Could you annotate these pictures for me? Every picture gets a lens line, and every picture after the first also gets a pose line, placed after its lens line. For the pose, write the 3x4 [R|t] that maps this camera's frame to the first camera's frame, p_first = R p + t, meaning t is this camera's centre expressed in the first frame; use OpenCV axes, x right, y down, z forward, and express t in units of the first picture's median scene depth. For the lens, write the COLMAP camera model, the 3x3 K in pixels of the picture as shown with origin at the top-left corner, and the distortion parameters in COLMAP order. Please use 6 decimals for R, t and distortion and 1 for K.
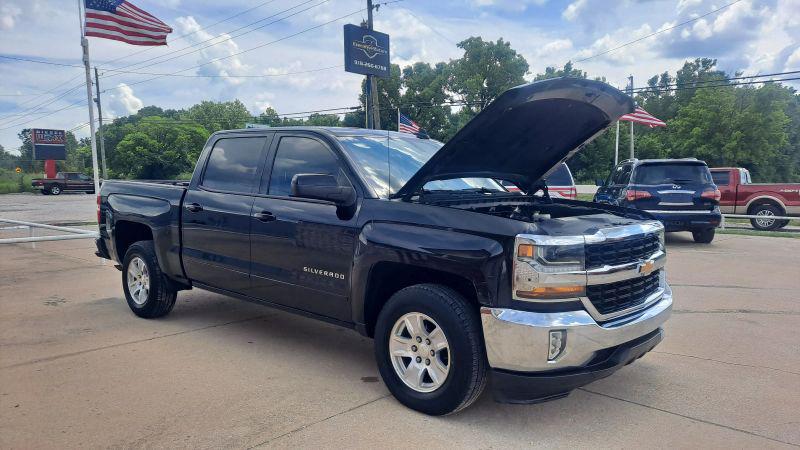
lens RADIAL K [[582.3, 0, 395.7], [0, 582.3, 217.8], [0, 0, 1]] dist [0.046442, -0.047709]
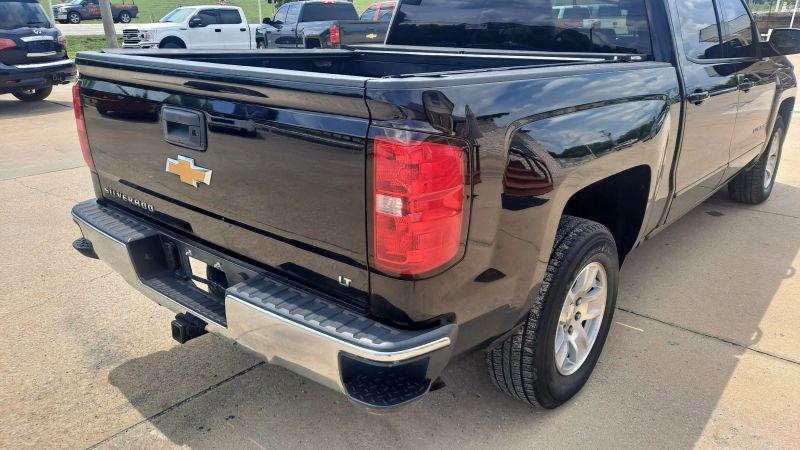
lens RADIAL K [[582.3, 0, 407.7], [0, 582.3, 233.7], [0, 0, 1]] dist [0.046442, -0.047709]
pose [[-0.023153, -0.347472, 0.937404, -0.809044], [0.062626, 0.935310, 0.348243, -0.094025], [-0.997768, 0.066769, 0.000106, 1.144736]]
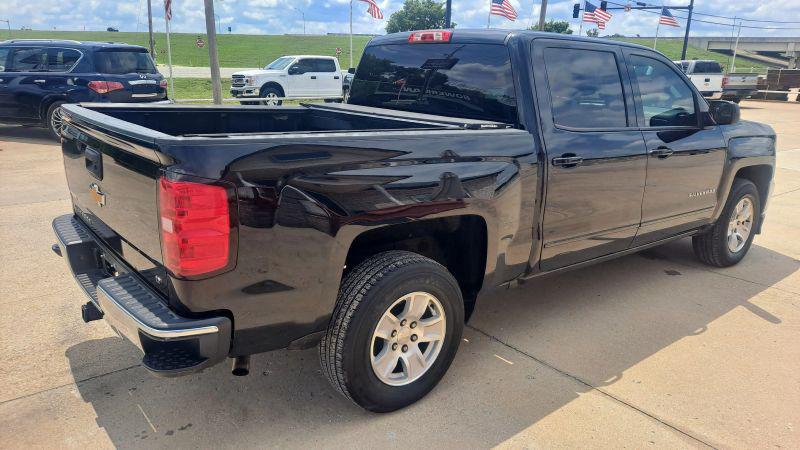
lens RADIAL K [[582.3, 0, 405.1], [0, 582.3, 229.9], [0, 0, 1]] dist [0.046442, -0.047709]
pose [[0.160086, -0.266536, 0.950437, -0.887207], [0.039918, 0.963816, 0.263564, -0.104253], [-0.986296, -0.004253, 0.164933, 0.952279]]
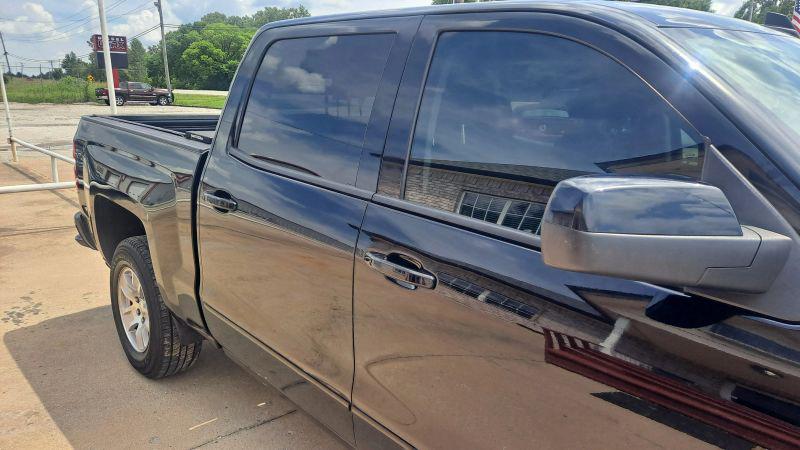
lens RADIAL K [[582.3, 0, 410.8], [0, 582.3, 216.0], [0, 0, 1]] dist [0.046442, -0.047709]
pose [[0.996357, 0.034106, -0.078165, -0.148555], [-0.022732, 0.989601, 0.142035, -0.063075], [0.082196, -0.139740, 0.986771, 0.514103]]
